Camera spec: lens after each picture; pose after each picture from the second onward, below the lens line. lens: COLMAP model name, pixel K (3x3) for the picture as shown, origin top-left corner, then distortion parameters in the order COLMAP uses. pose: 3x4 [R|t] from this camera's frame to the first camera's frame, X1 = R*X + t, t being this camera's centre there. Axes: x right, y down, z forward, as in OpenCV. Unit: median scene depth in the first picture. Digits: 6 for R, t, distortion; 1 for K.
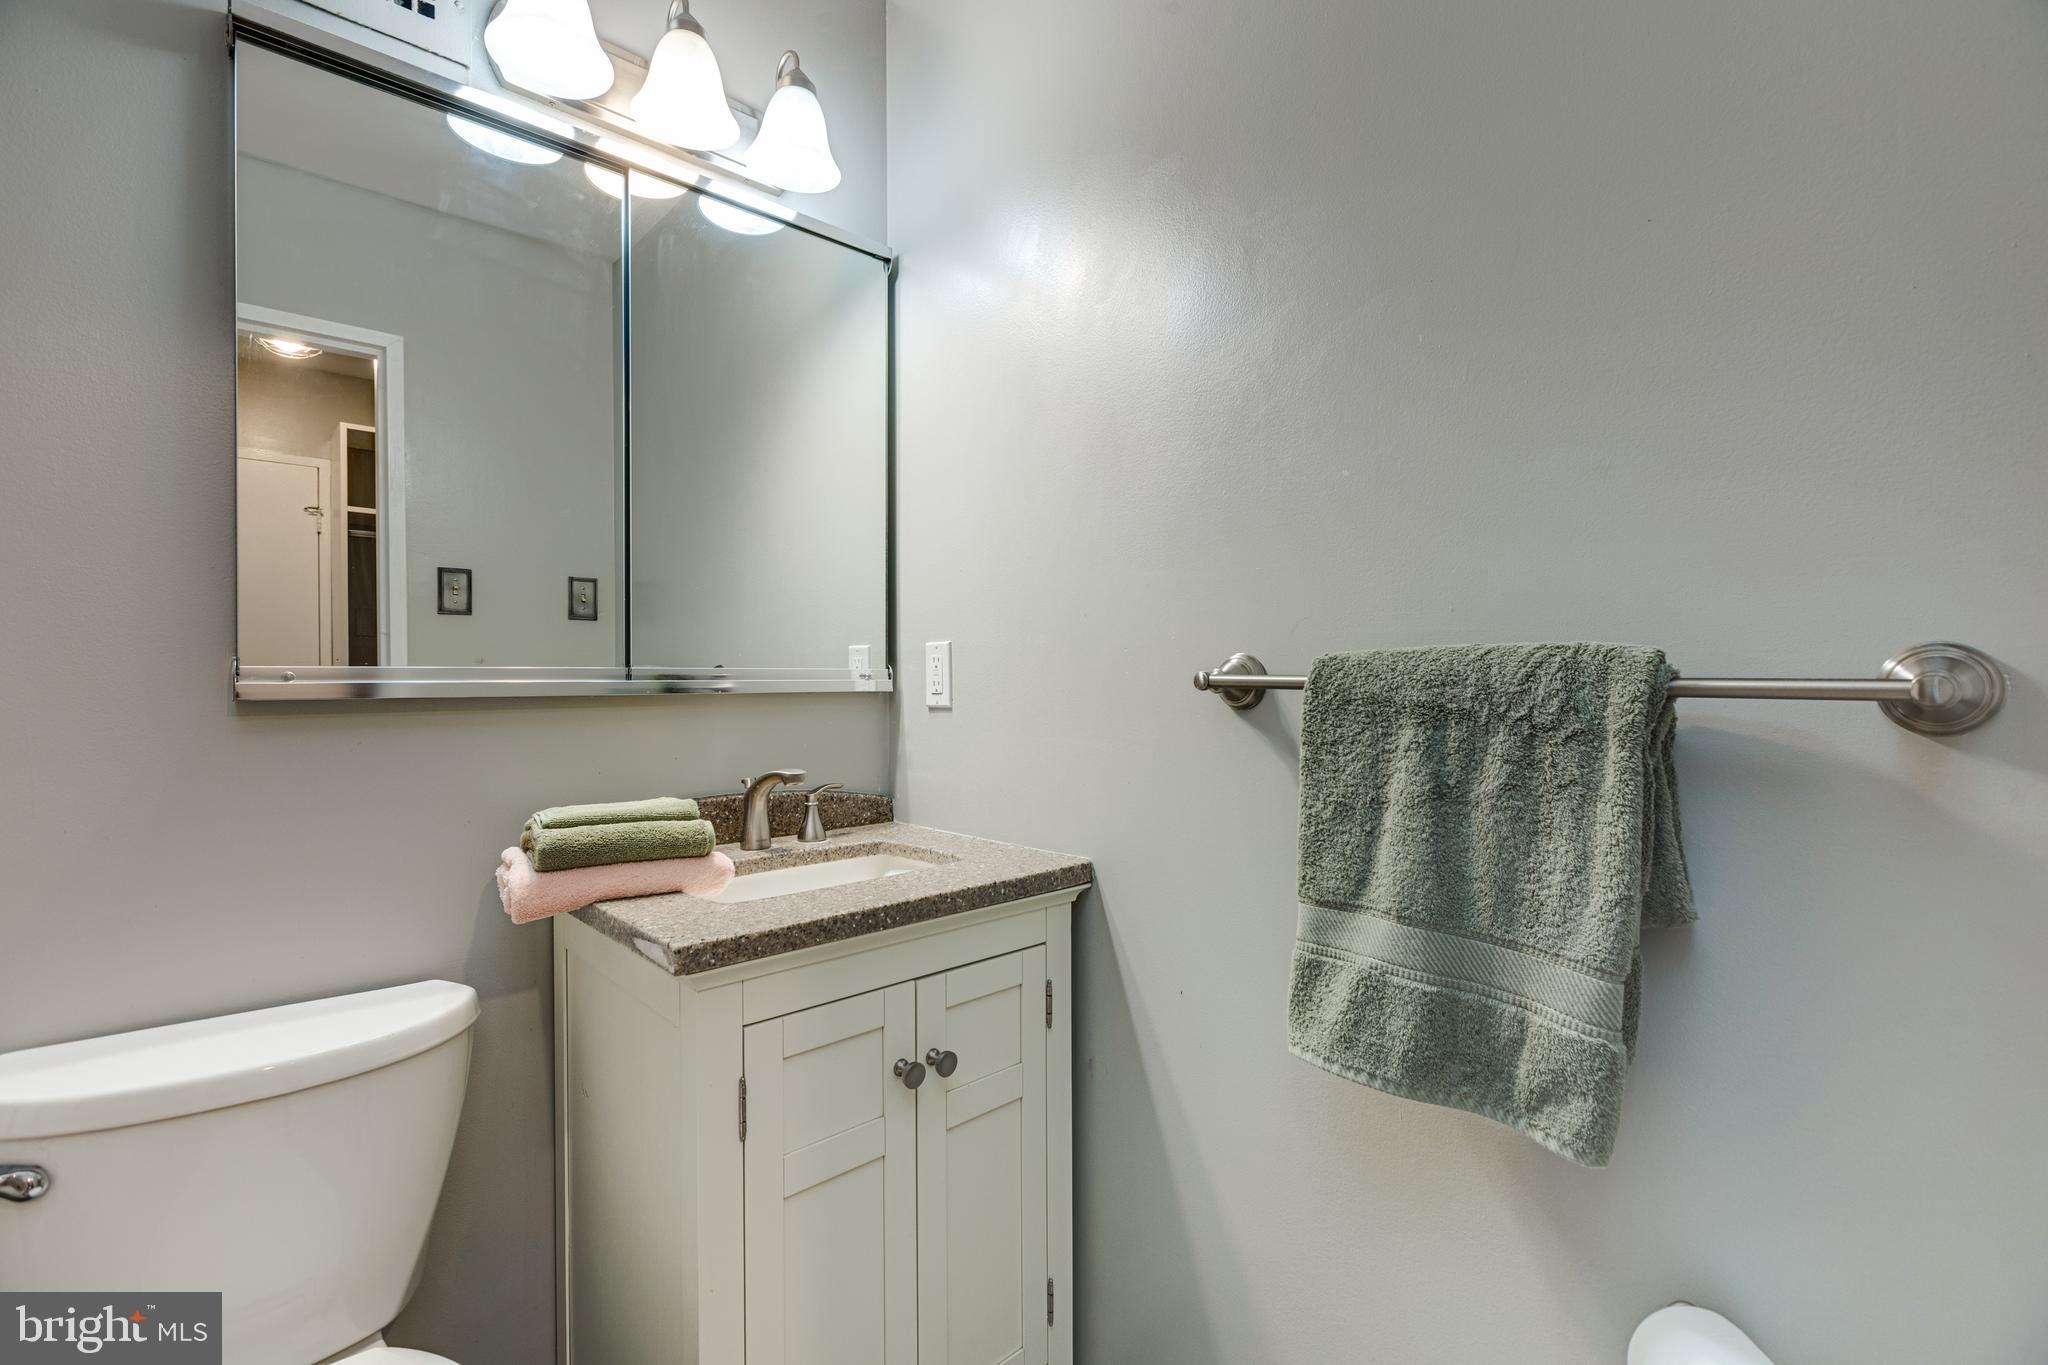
lens RADIAL K [[905.6, 0, 1020.6], [0, 905.6, 679.1], [0, 0, 1]] dist [0.003332, -0.000478]
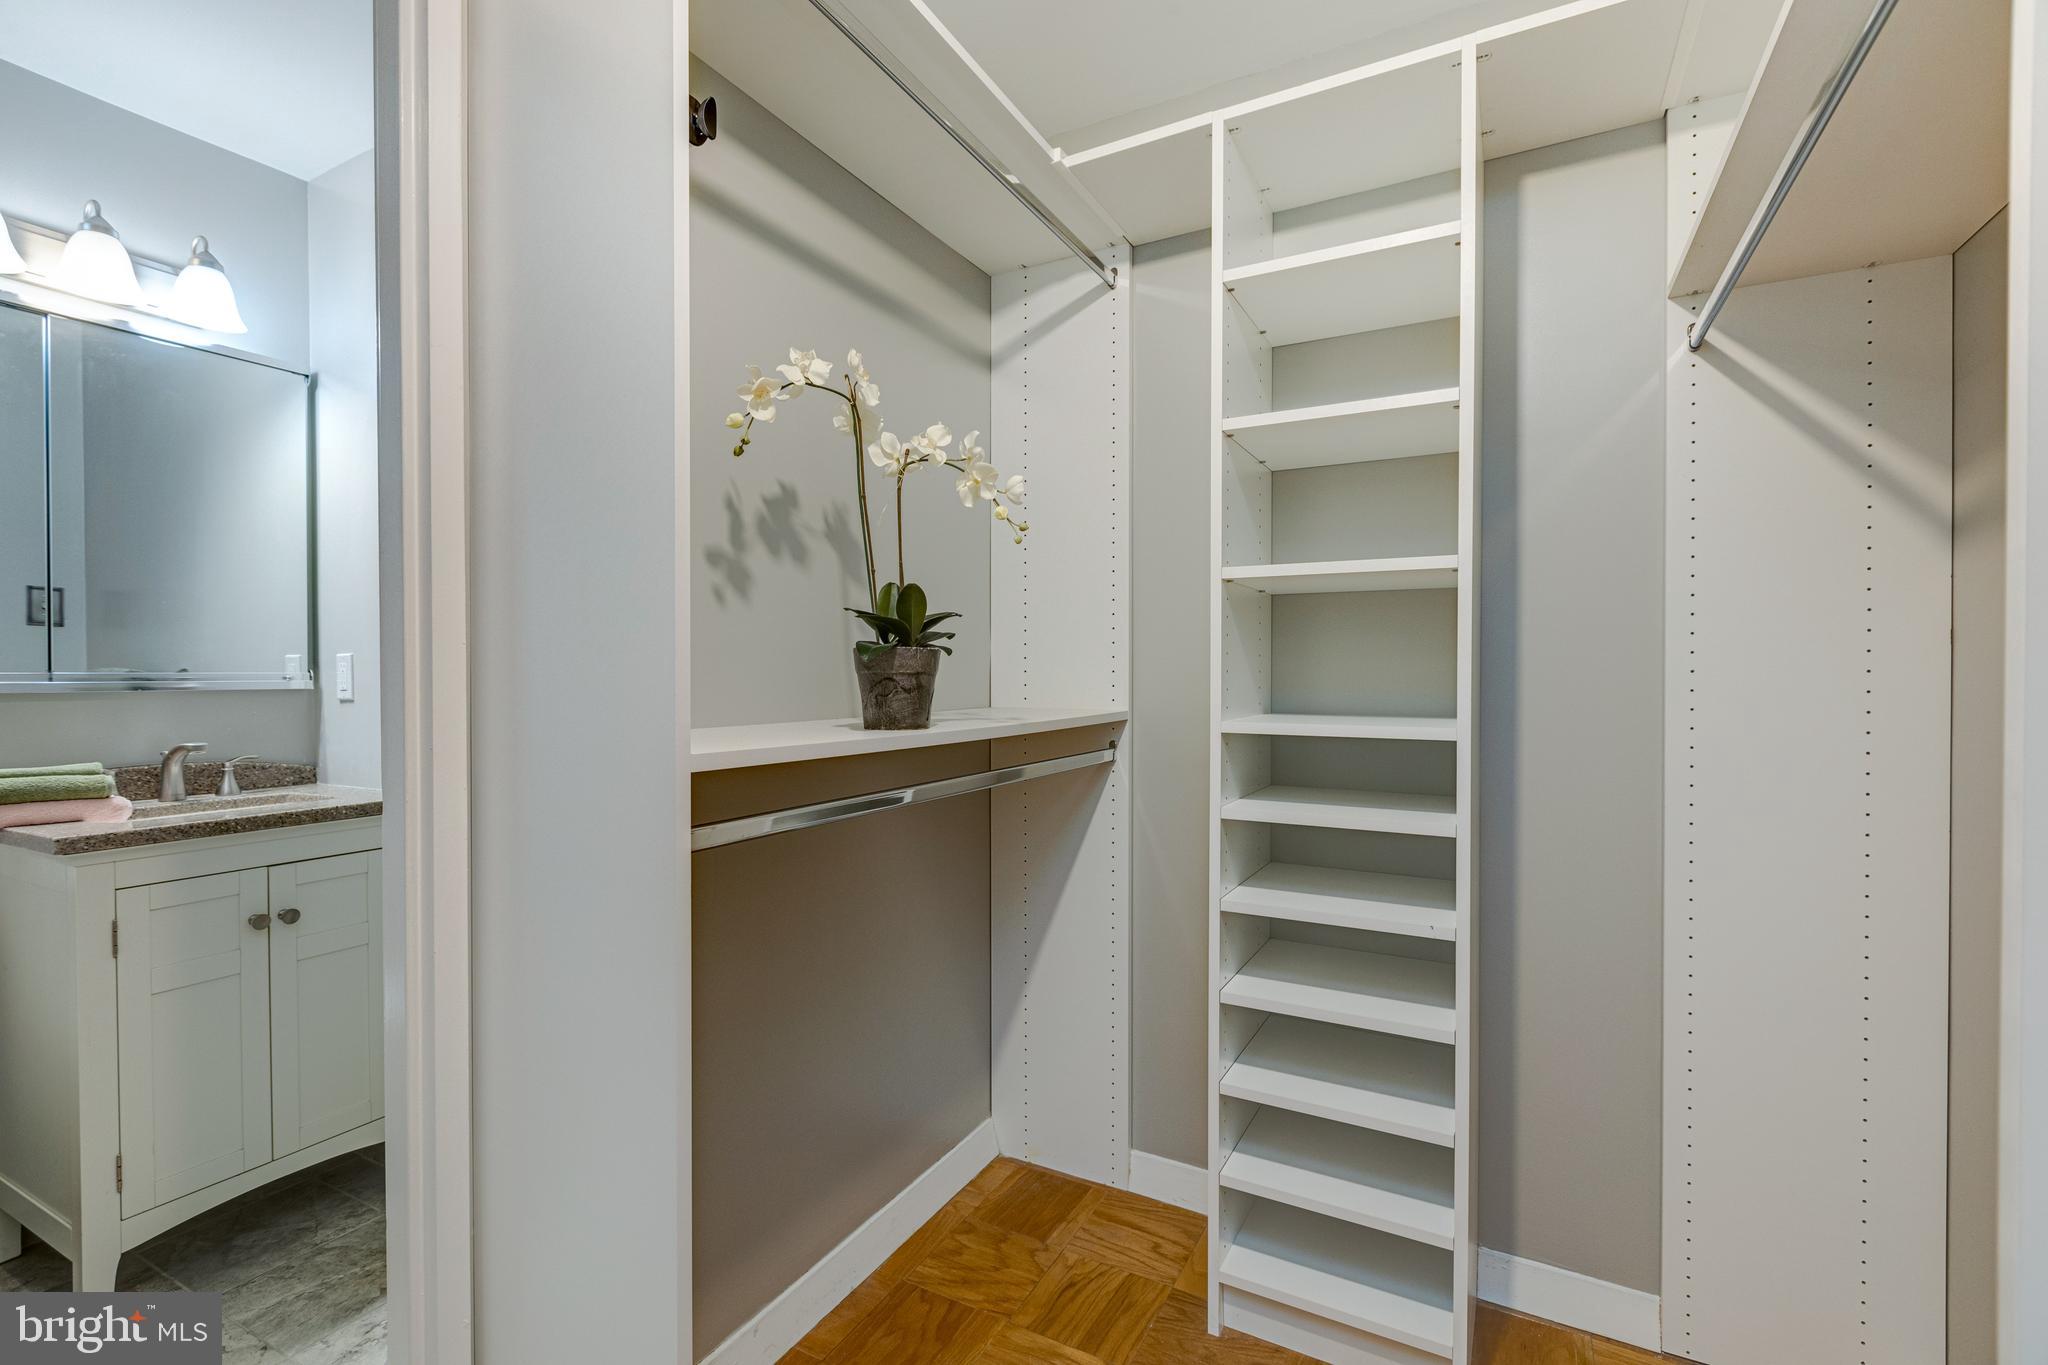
lens RADIAL K [[905.6, 0, 1020.6], [0, 905.6, 679.1], [0, 0, 1]] dist [0.003332, -0.000478]
pose [[0.944397, -0.001863, 0.328802, 0.468881], [0.001169, 0.999997, 0.002308, -0.003905], [-0.328806, -0.001795, 0.944396, -0.734098]]
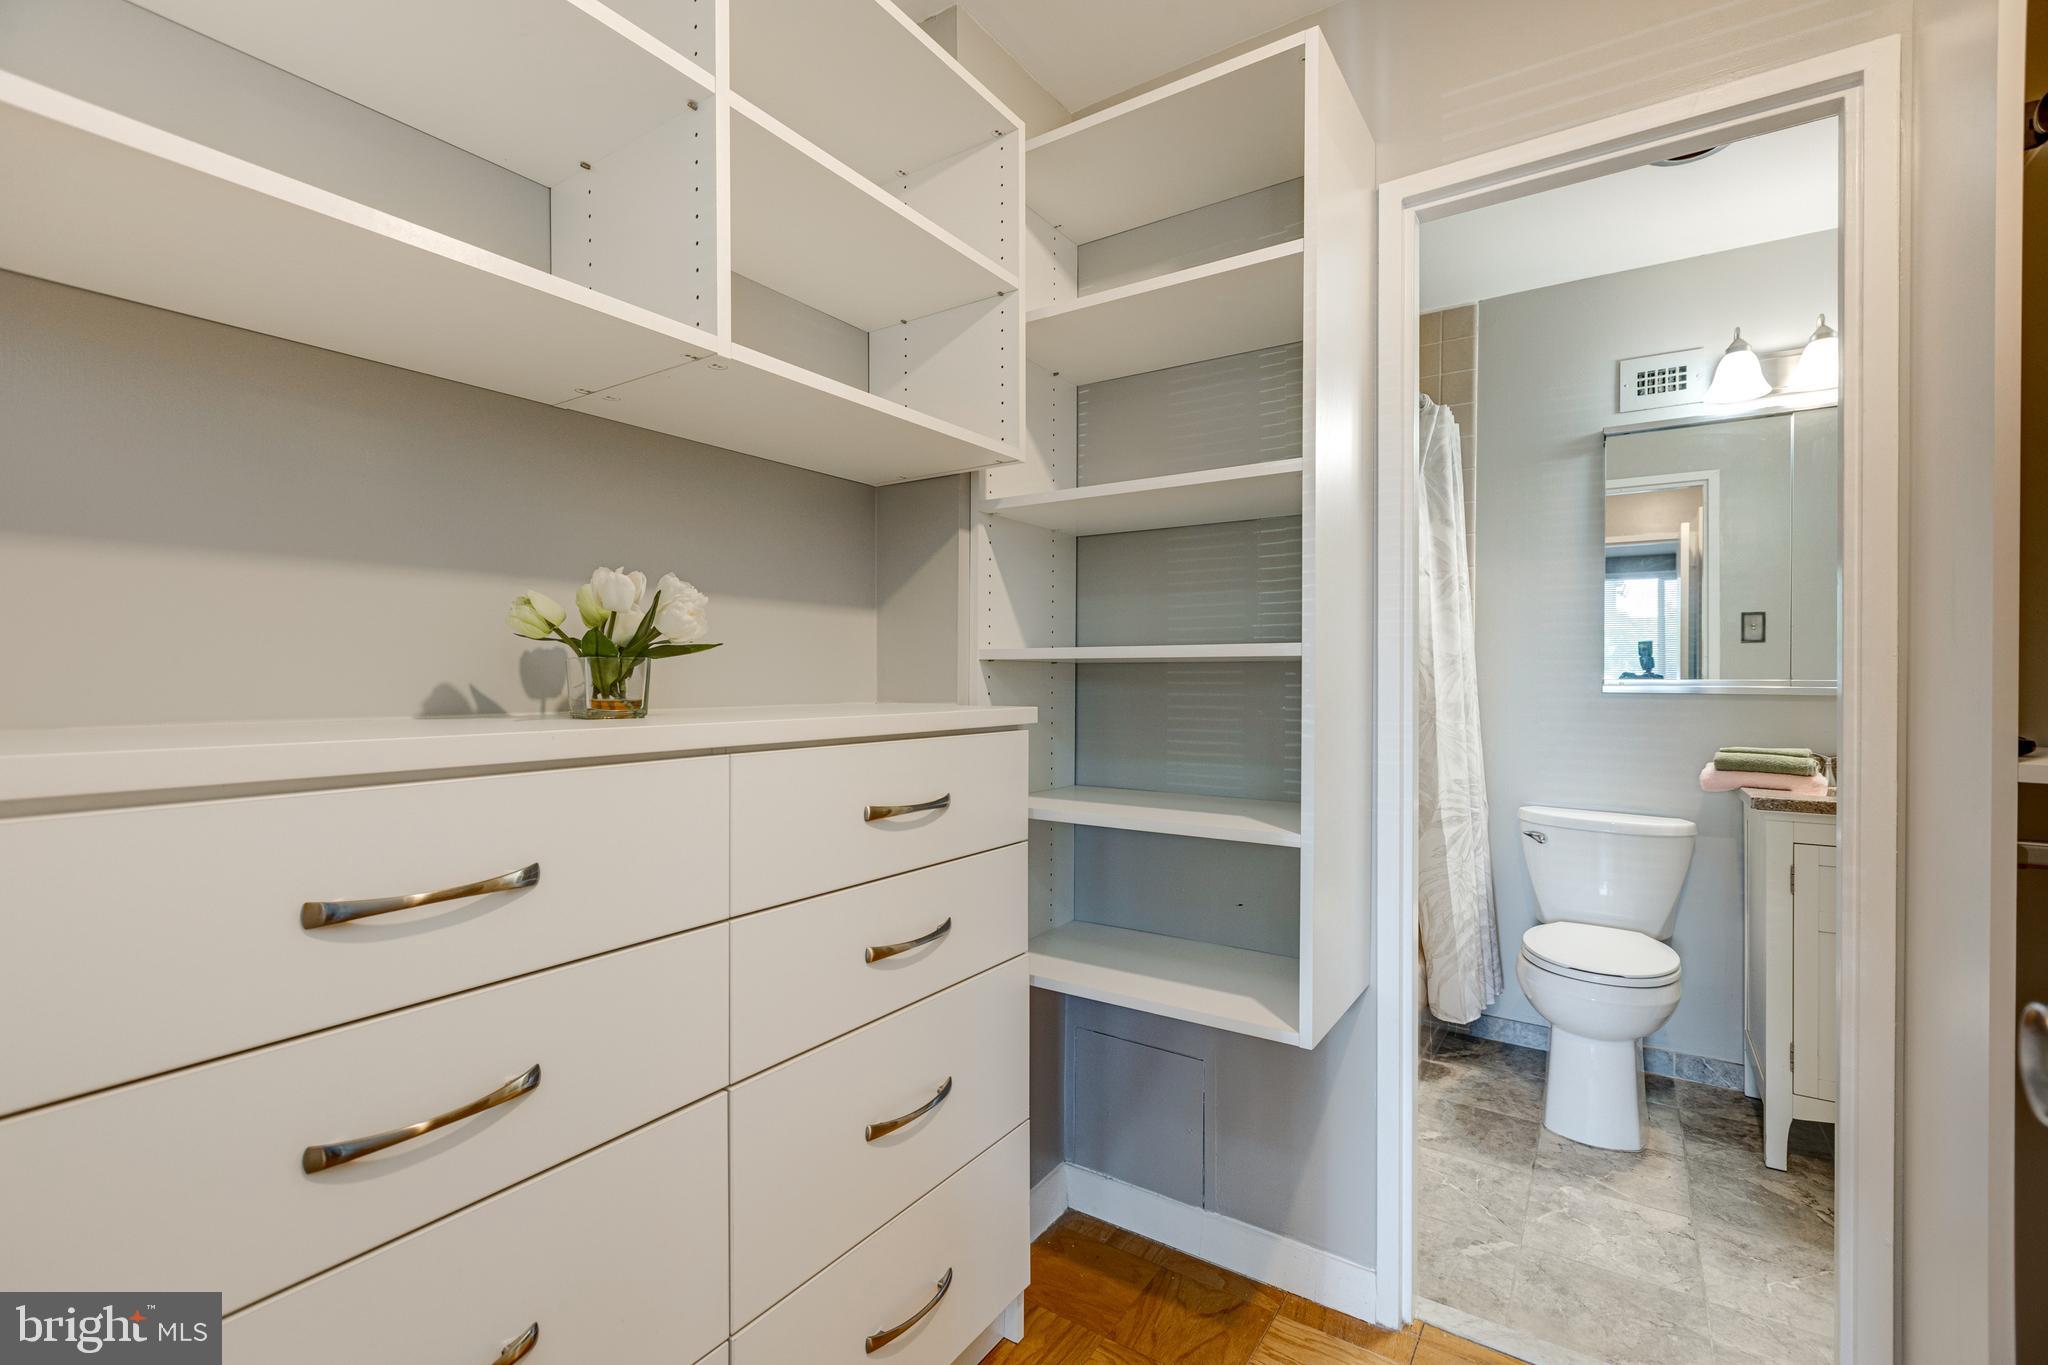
lens RADIAL K [[905.6, 0, 1020.6], [0, 905.6, 679.1], [0, 0, 1]] dist [0.003332, -0.000478]
pose [[0.234332, 0.003092, -0.972152, 0.917163], [-0.007617, 0.999970, 0.001344, -0.004346], [0.972127, 0.007090, 0.234348, -0.887317]]
